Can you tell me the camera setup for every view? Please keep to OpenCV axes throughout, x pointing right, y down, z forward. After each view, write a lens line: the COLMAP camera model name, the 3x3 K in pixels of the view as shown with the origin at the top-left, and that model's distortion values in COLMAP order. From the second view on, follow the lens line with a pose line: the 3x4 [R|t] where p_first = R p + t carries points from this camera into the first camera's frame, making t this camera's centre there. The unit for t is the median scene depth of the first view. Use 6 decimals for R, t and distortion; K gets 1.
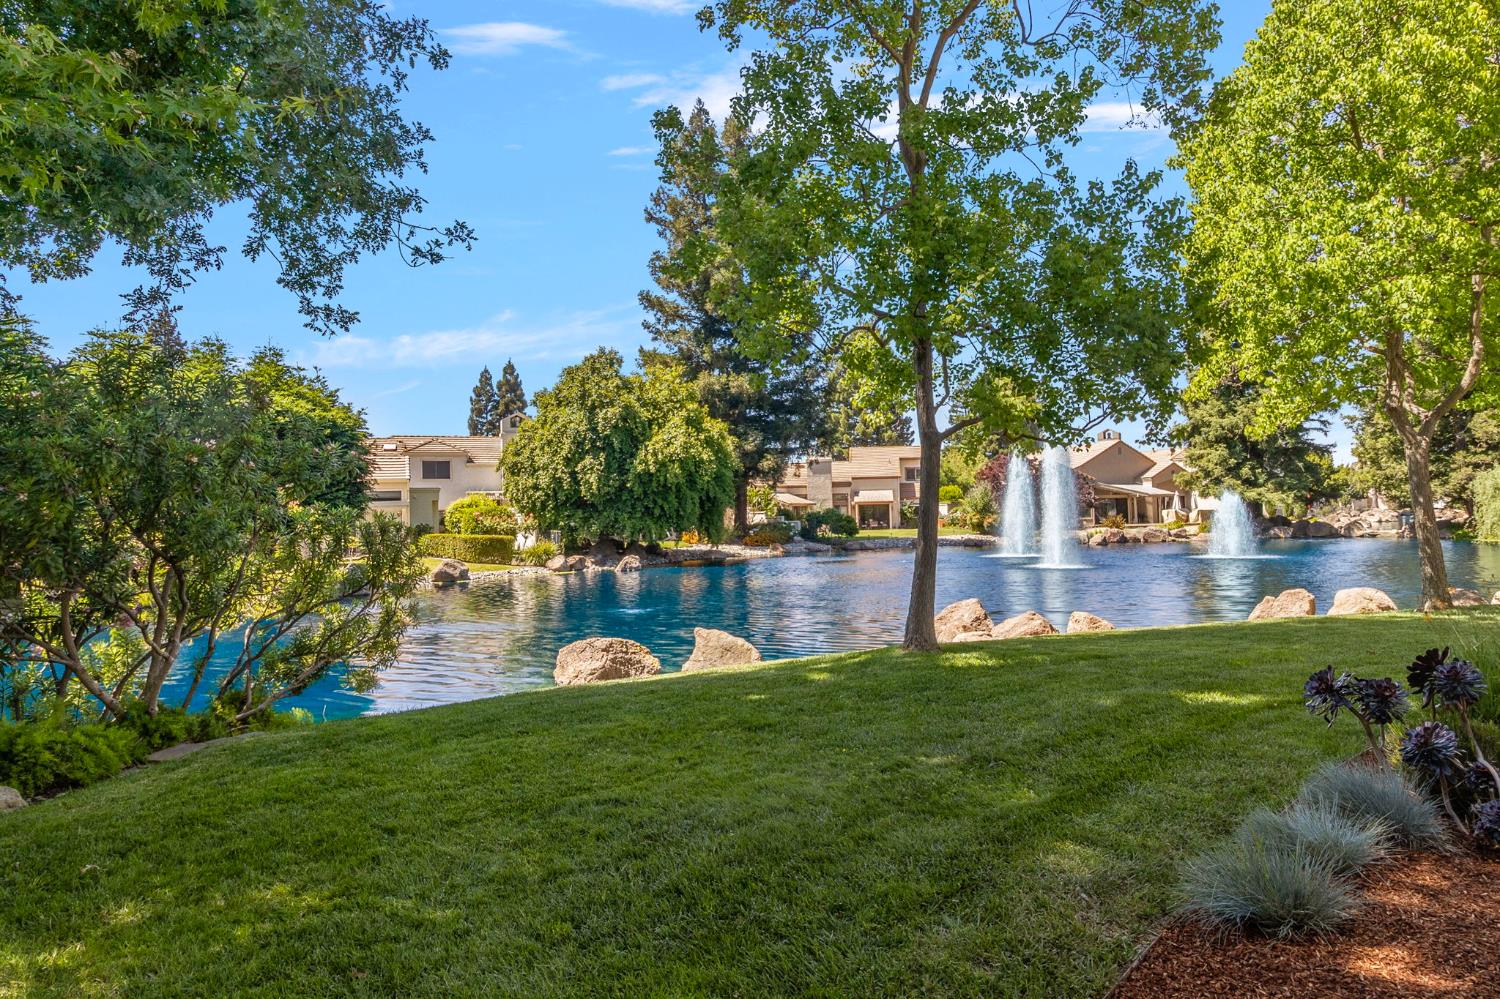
lens RADIAL K [[889.6, 0, 753.9], [0, 889.6, 464.3], [0, 0, 1]] dist [0.026993, 0.000215]
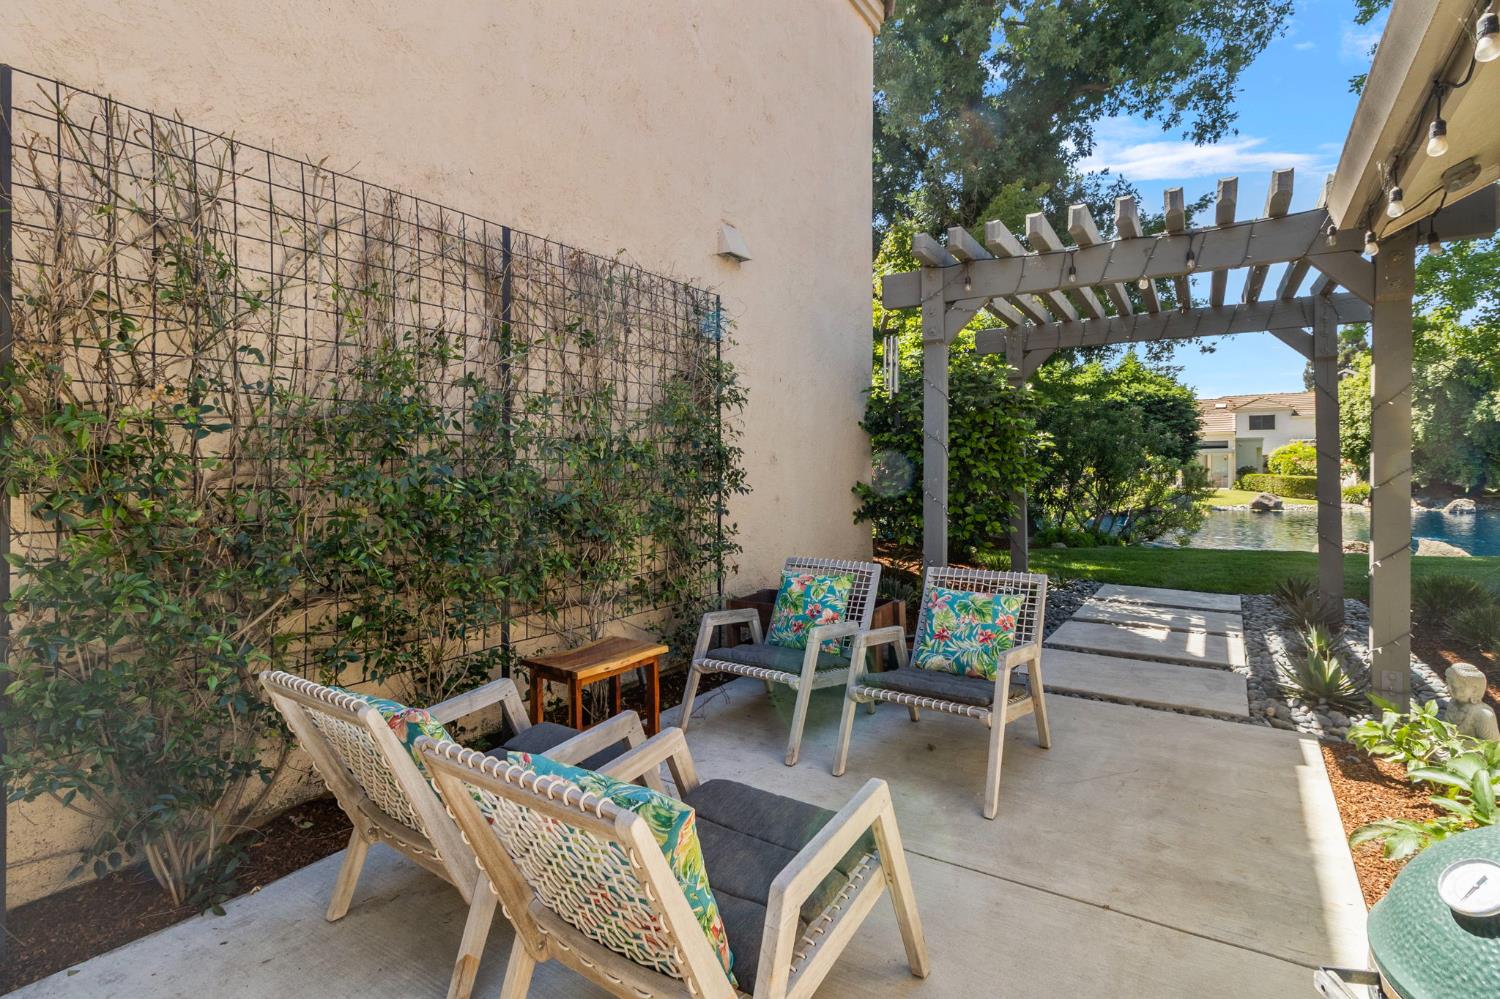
lens RADIAL K [[698.0, 0, 754.7], [0, 698.0, 472.2], [0, 0, 1]] dist [-0.000894, -0.000040]
pose [[0.553843, 0.026656, -0.832194, 0.084531], [0.039308, 0.997536, 0.058112, -0.012161], [0.831692, -0.064897, 0.551431, -0.169113]]
